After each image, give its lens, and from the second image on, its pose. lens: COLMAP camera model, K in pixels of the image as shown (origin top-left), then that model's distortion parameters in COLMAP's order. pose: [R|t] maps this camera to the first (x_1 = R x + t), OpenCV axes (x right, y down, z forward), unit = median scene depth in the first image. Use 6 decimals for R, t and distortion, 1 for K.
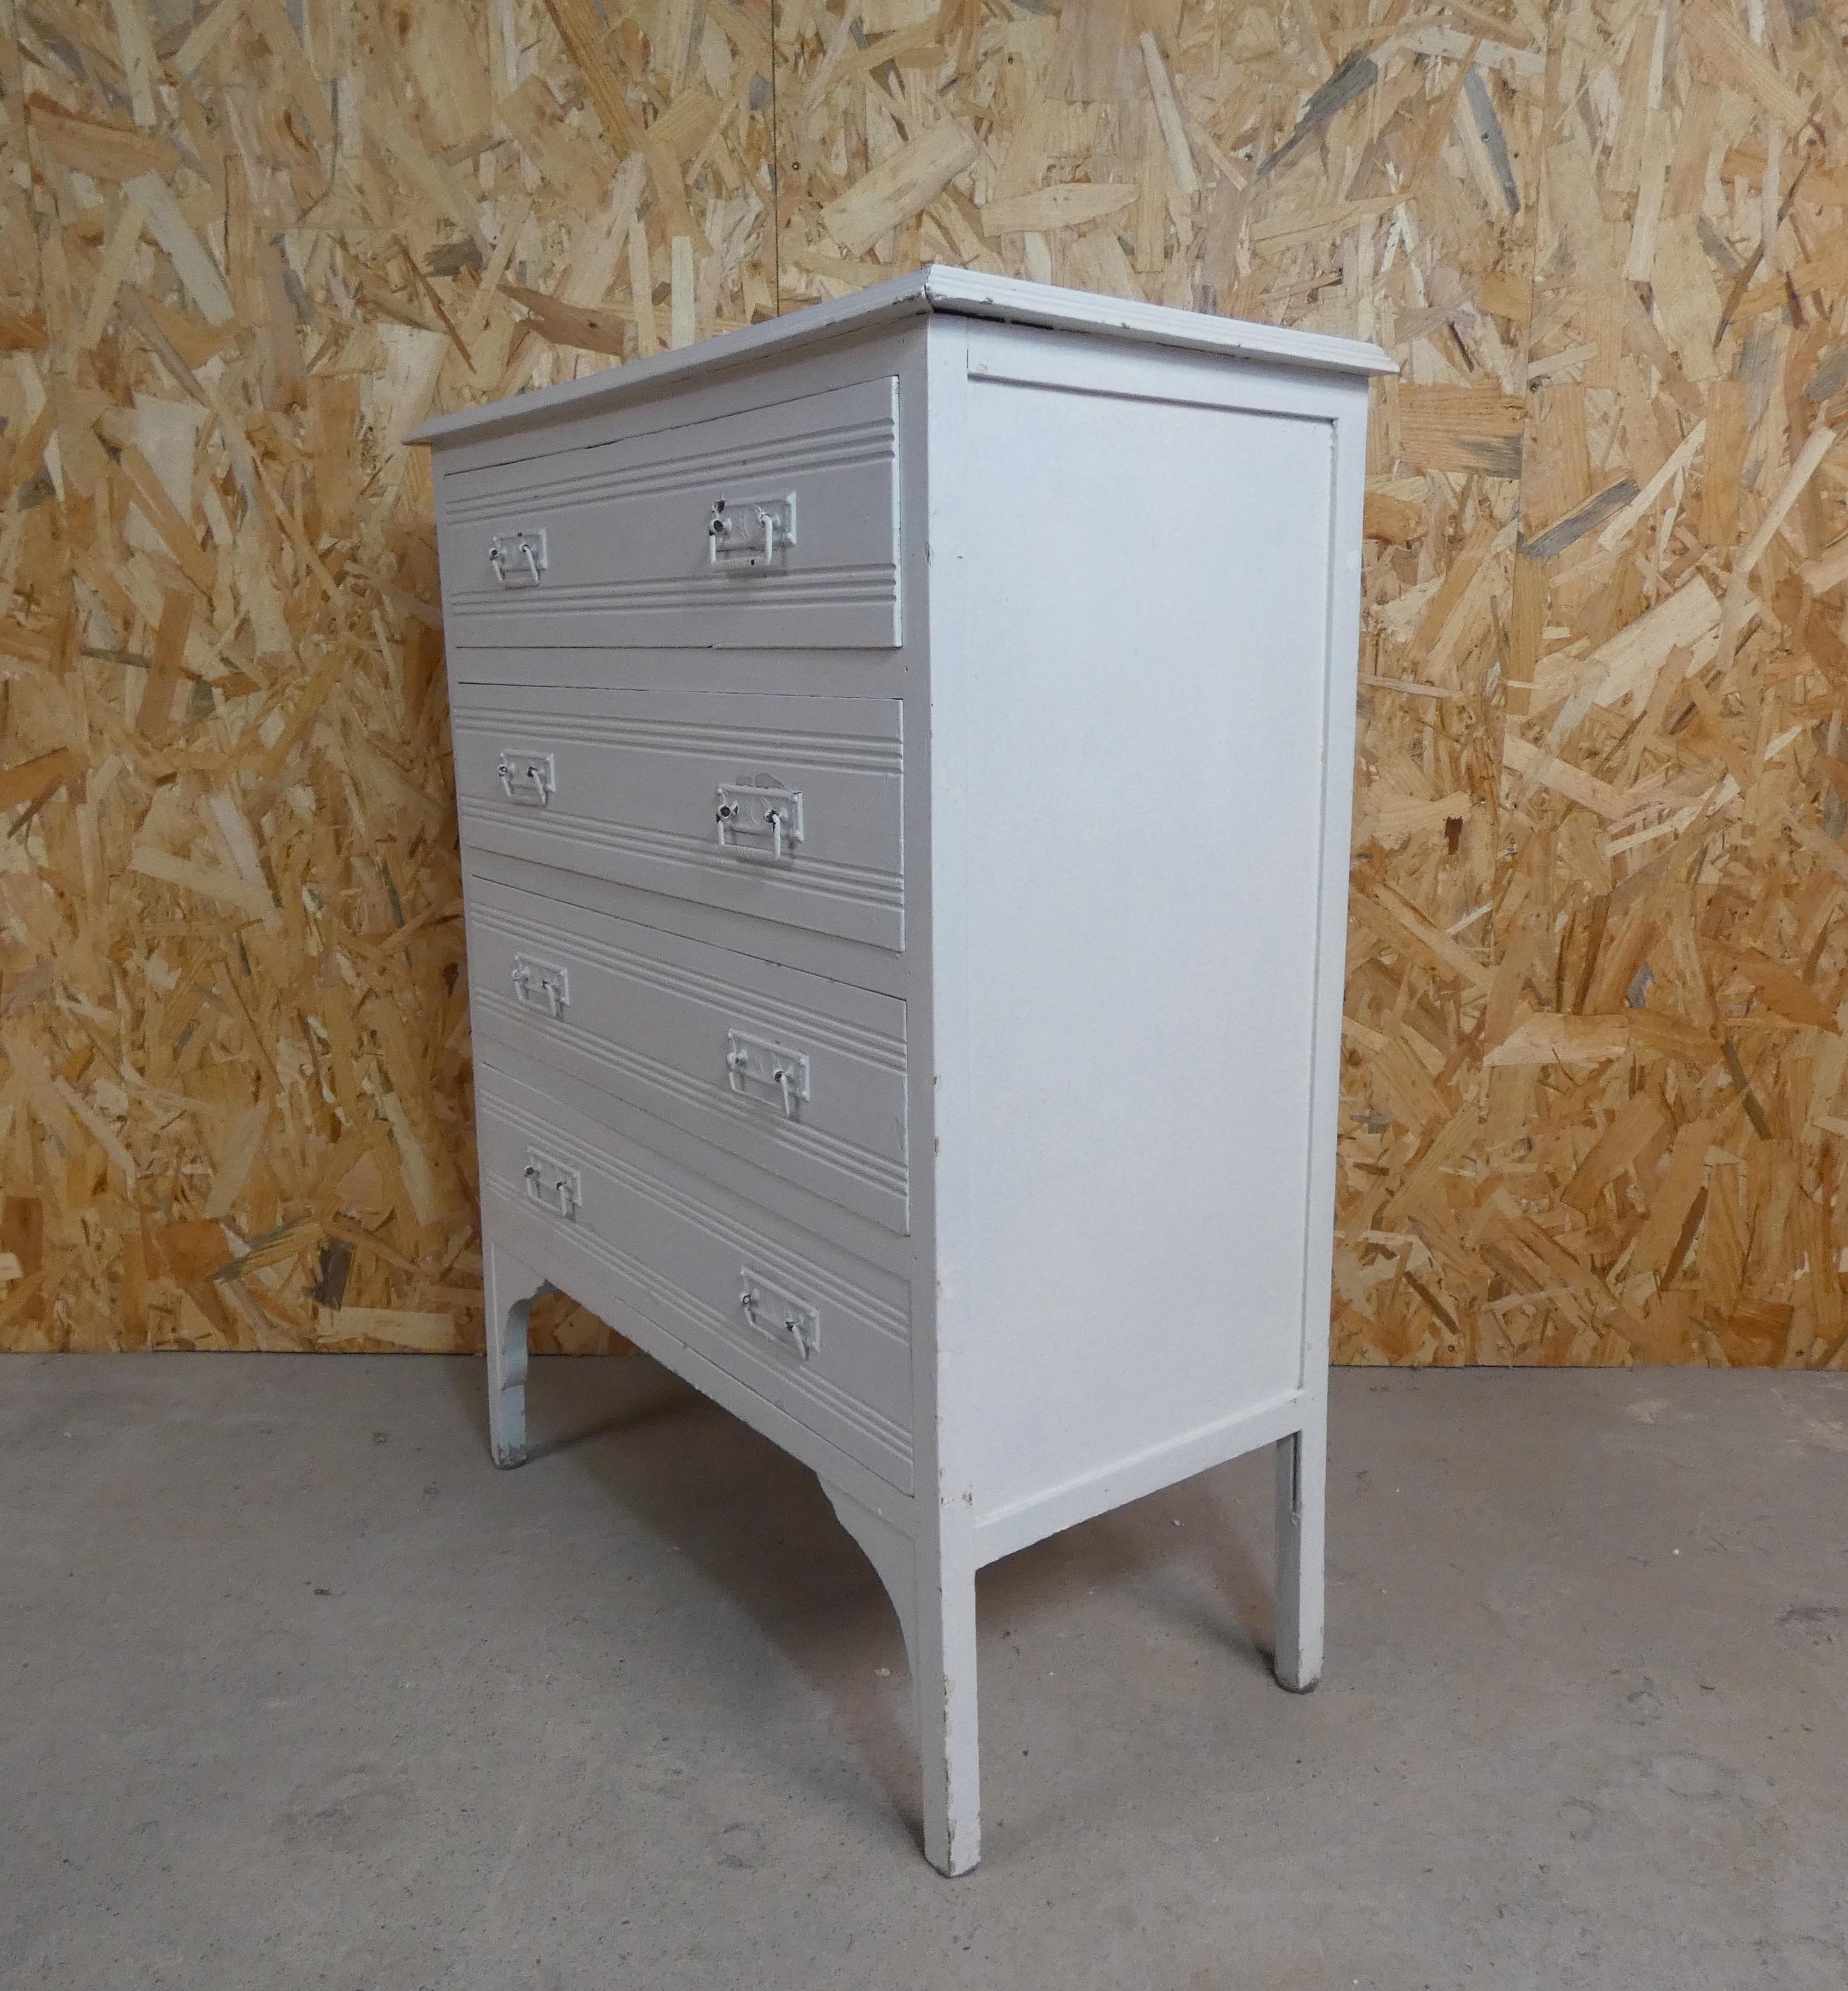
lens RADIAL K [[1698.9, 0, 965.4], [0, 1698.9, 977.5], [0, 0, 1]] dist [-0.007172, 0.000667]
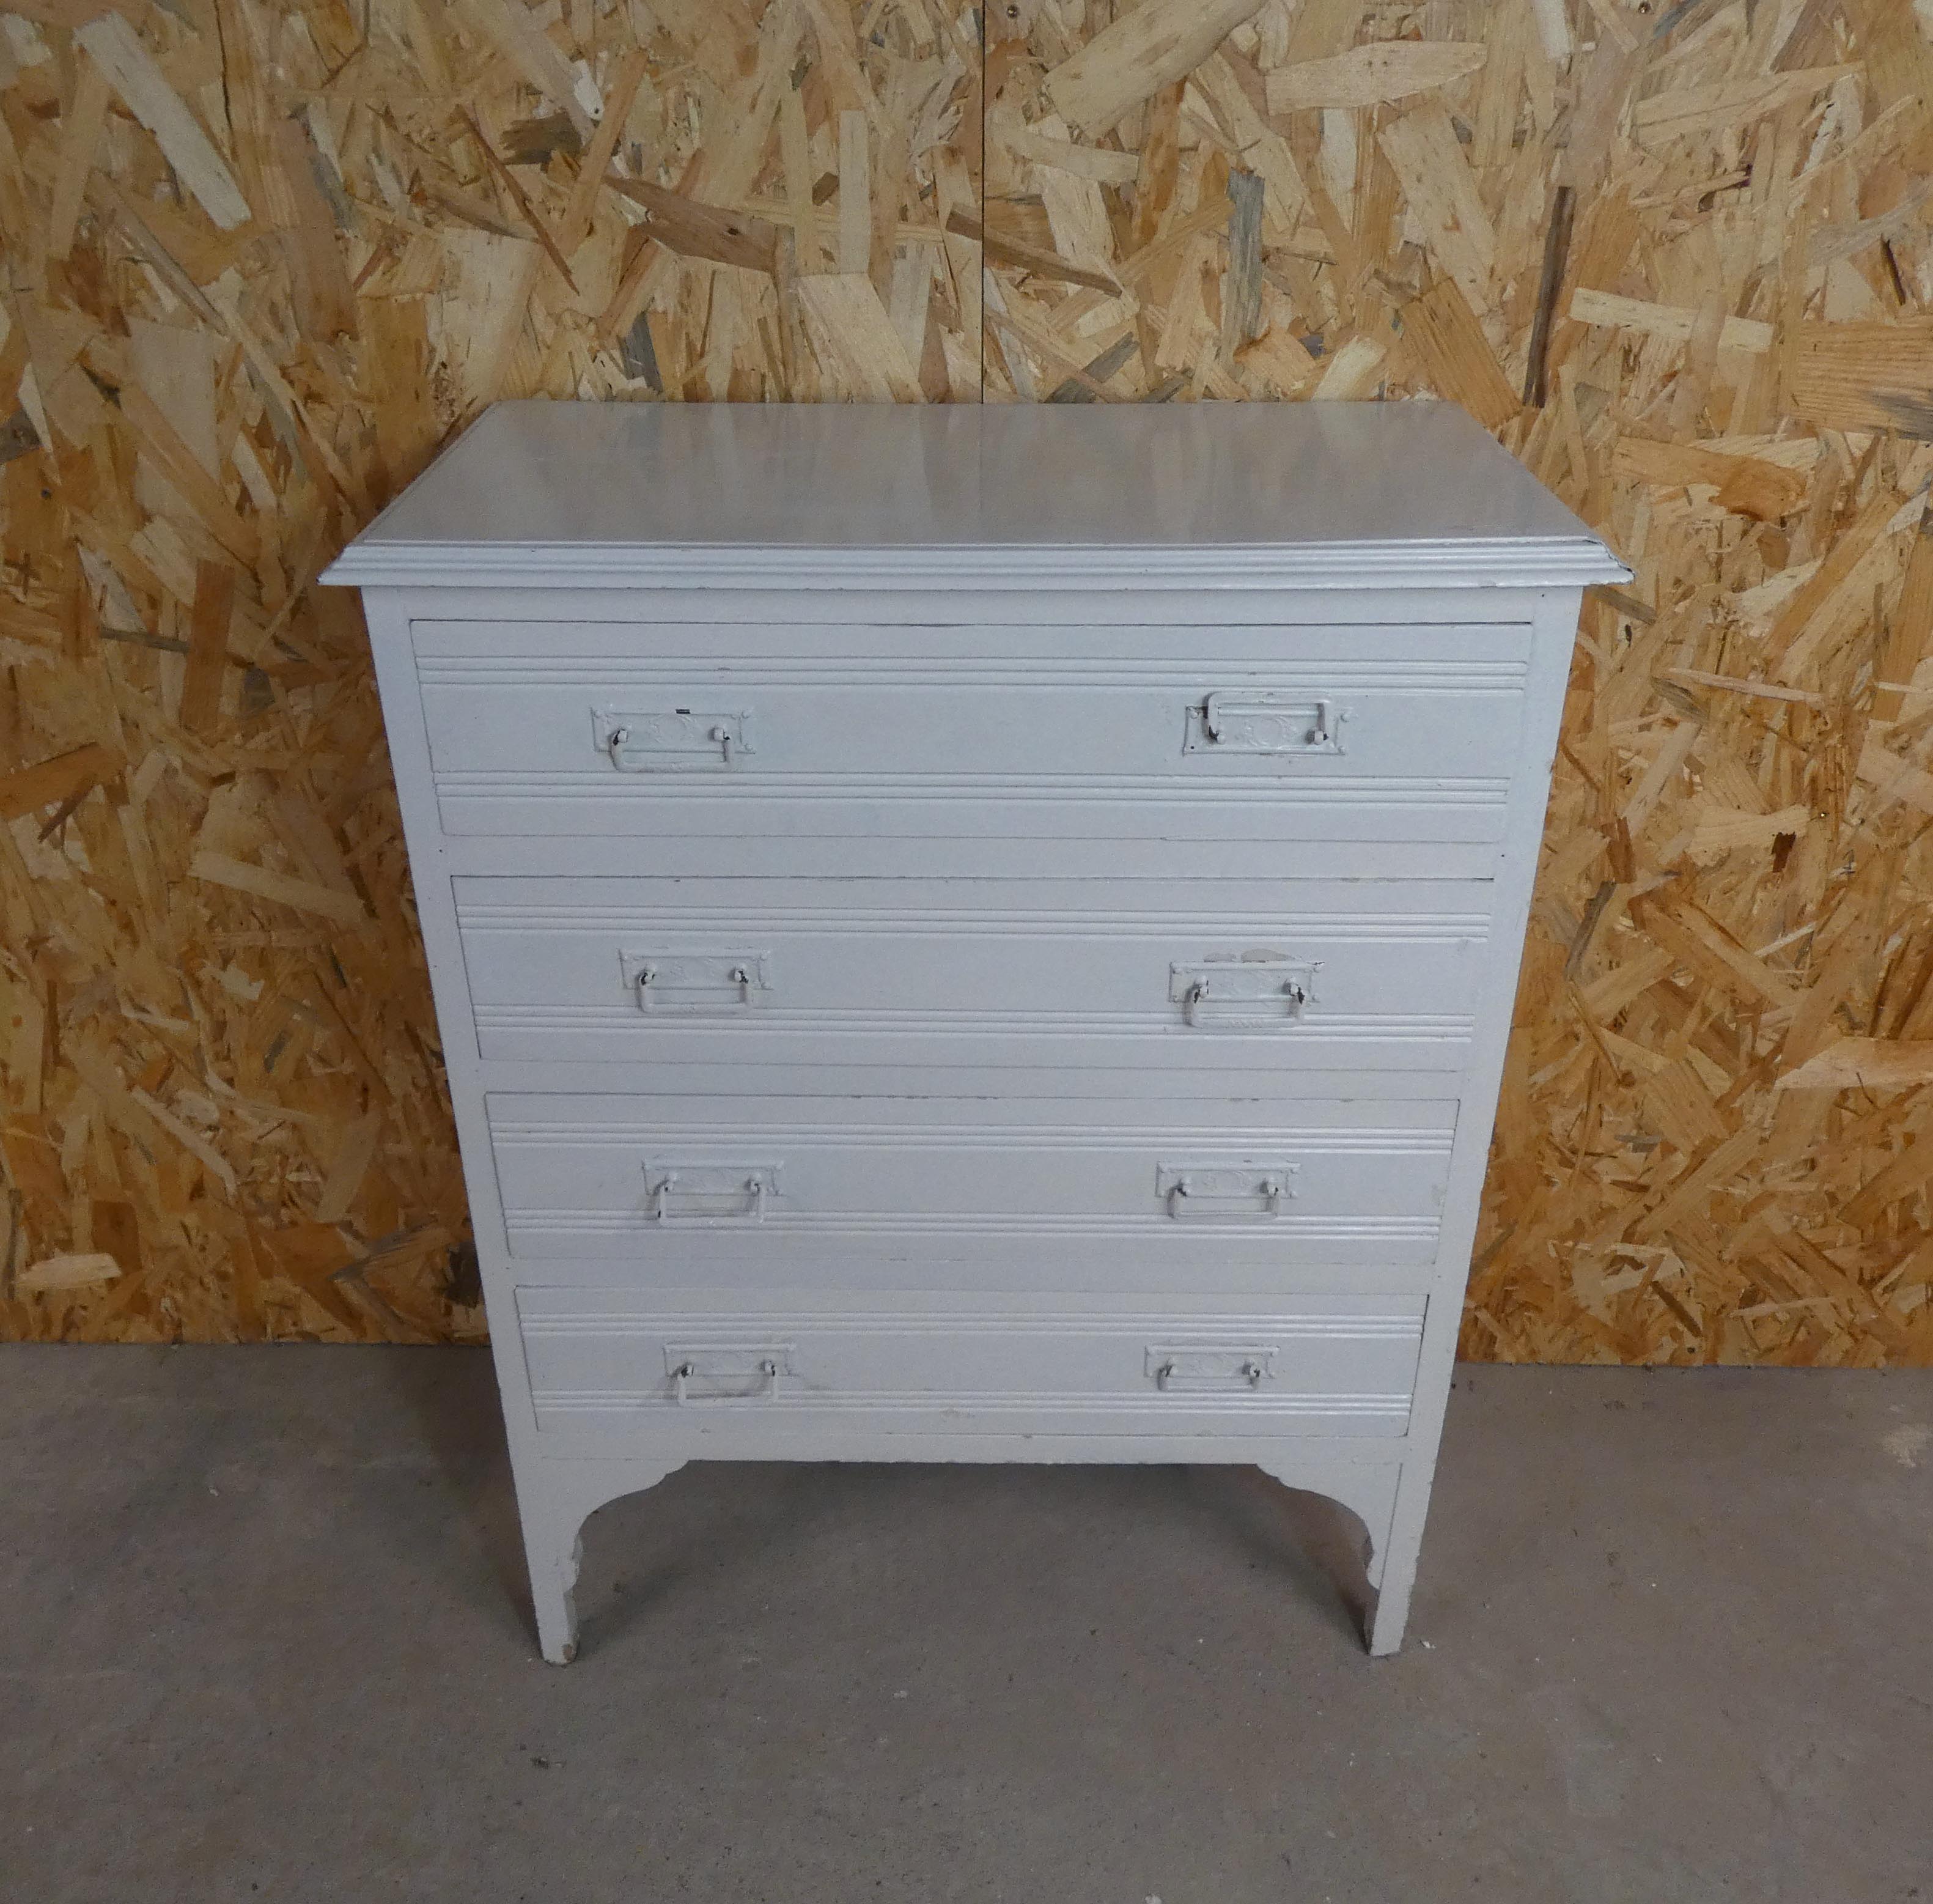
lens RADIAL K [[1804.1, 0, 963.4], [0, 1804.1, 898.3], [0, 0, 1]] dist [-0.010751, 0.000000]
pose [[0.999983, -0.004759, 0.003293, -0.120211], [0.003569, 0.954995, 0.296601, -0.332682], [-0.004556, -0.296584, 0.954996, 0.153593]]
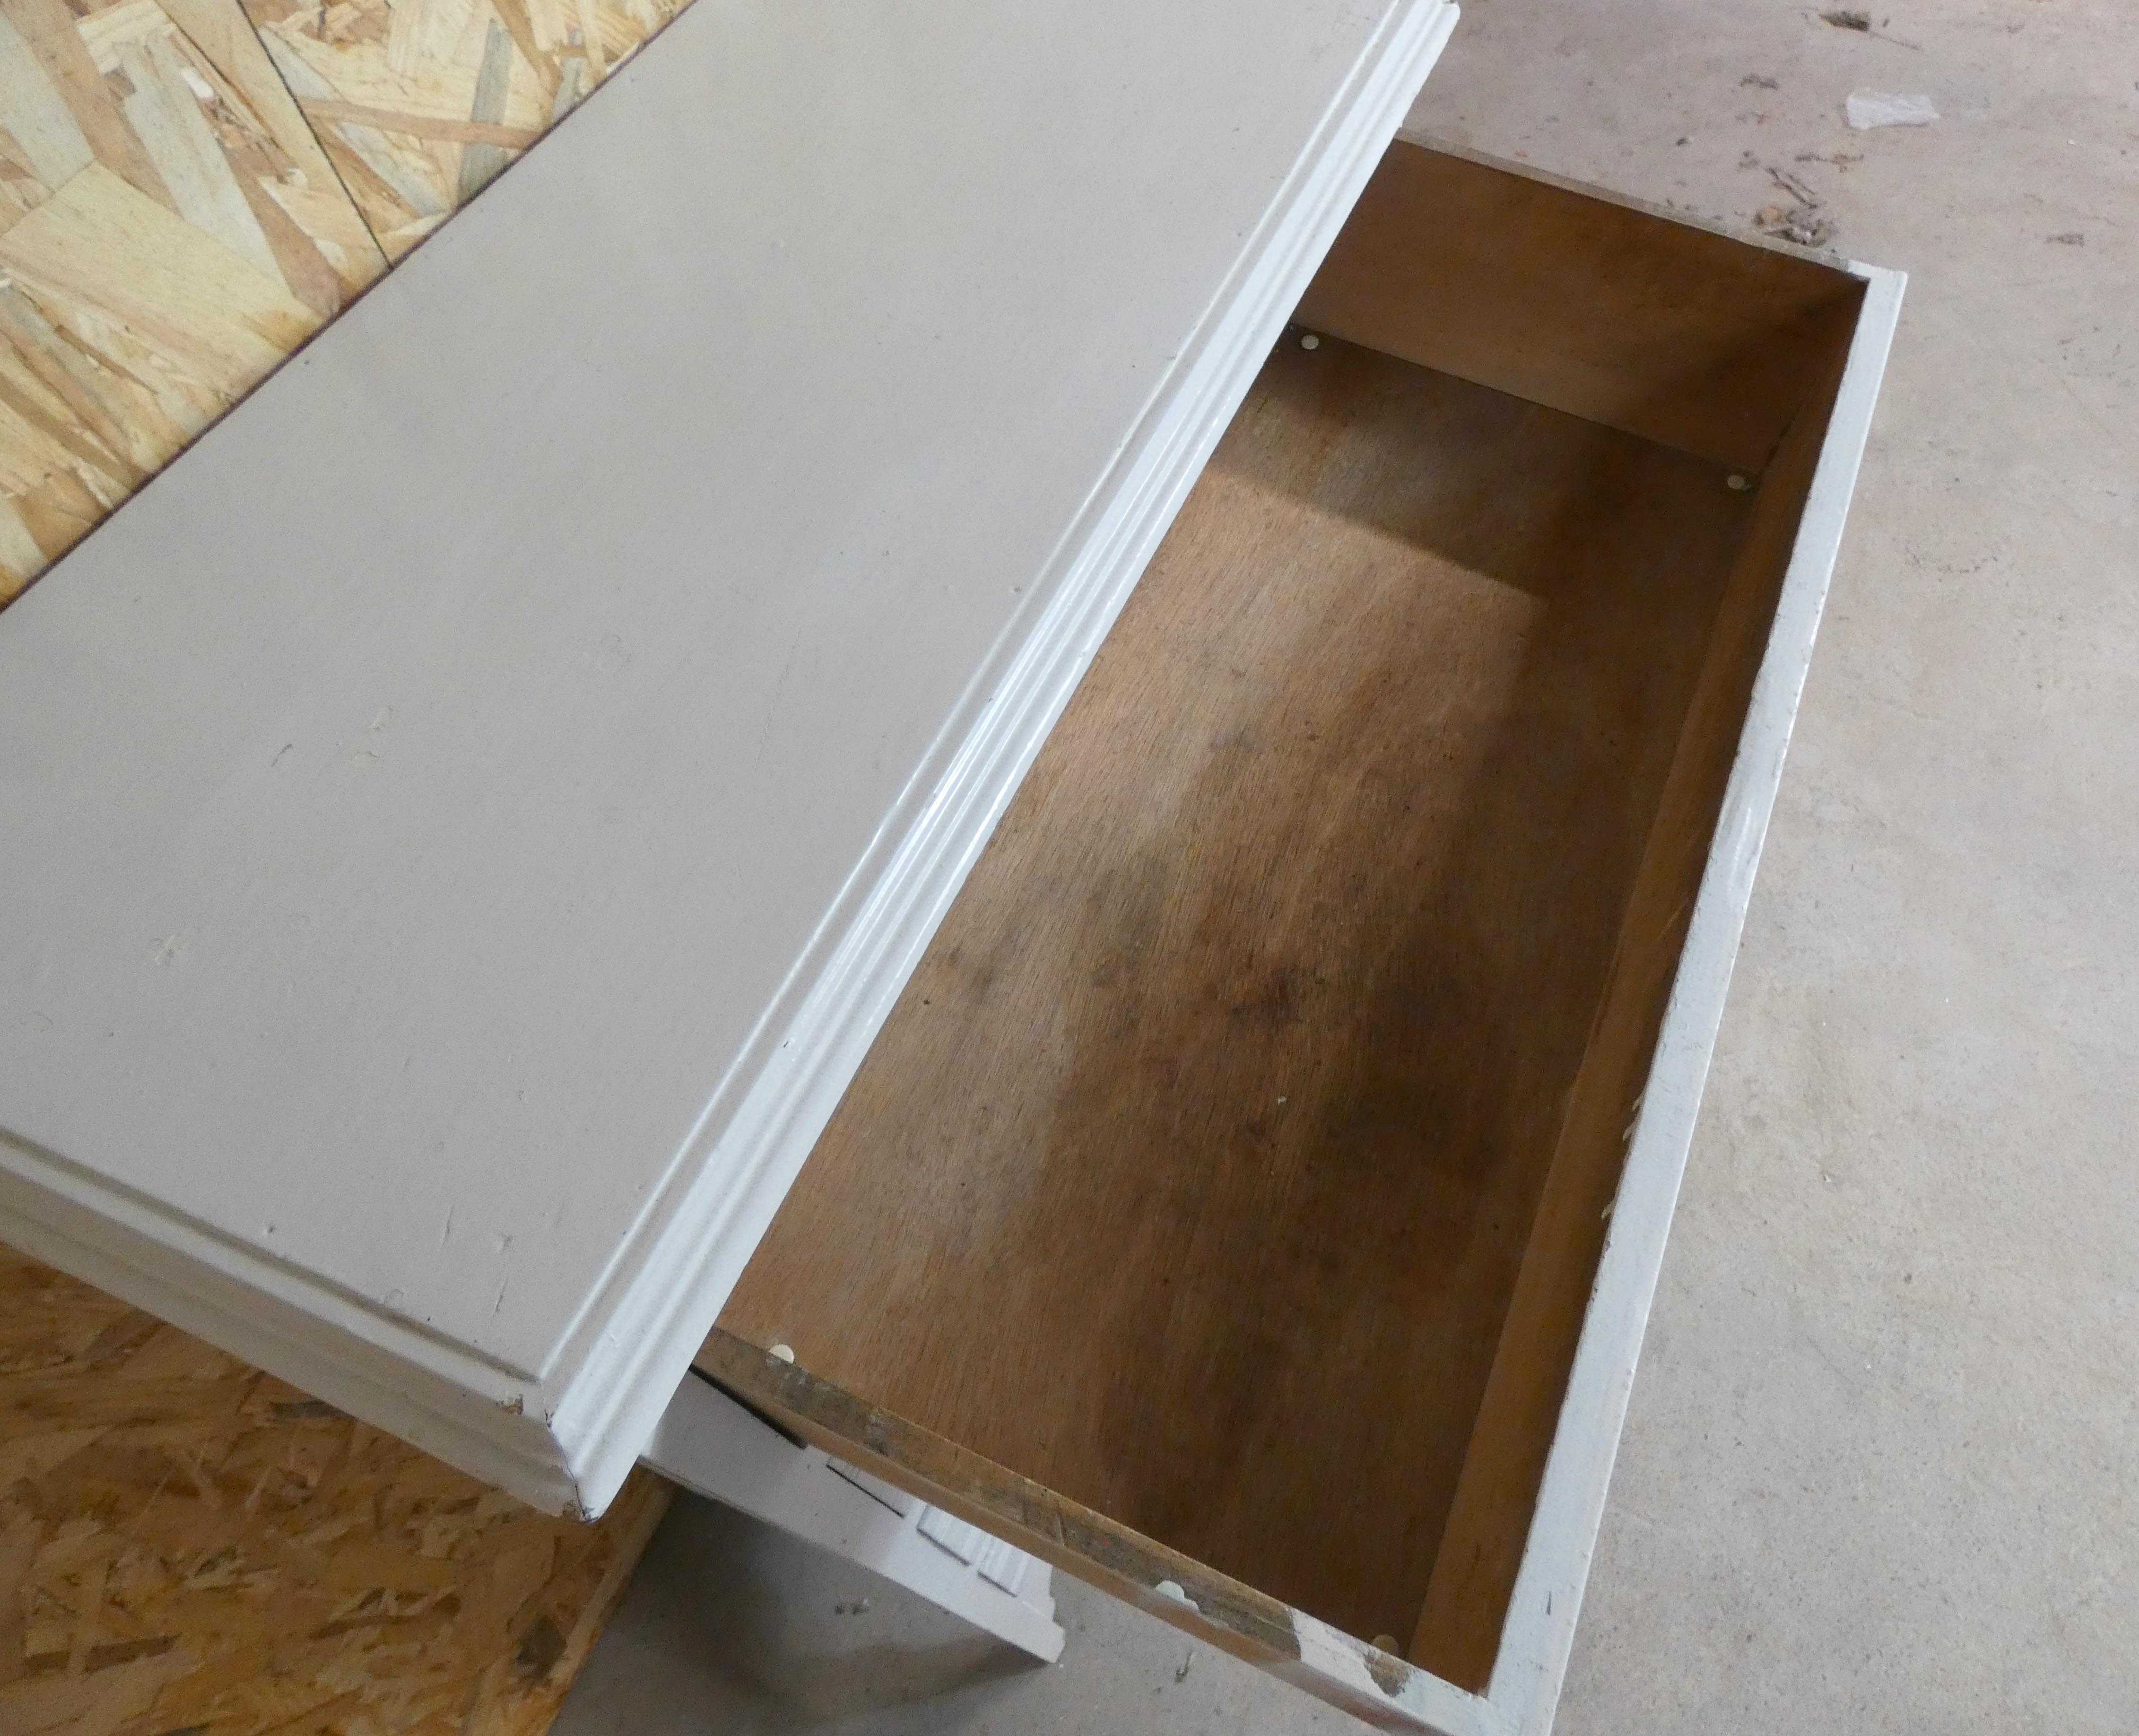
lens RADIAL K [[1389.7, 0, 1190.4], [0, 1389.7, 862.8], [0, 0, 1]] dist [-0.007195, 0.001667]
pose [[0.338661, -0.794298, 0.504380, -0.343849], [0.225113, 0.588888, 0.776231, -0.446868], [-0.913583, -0.149337, 0.378240, 0.641720]]
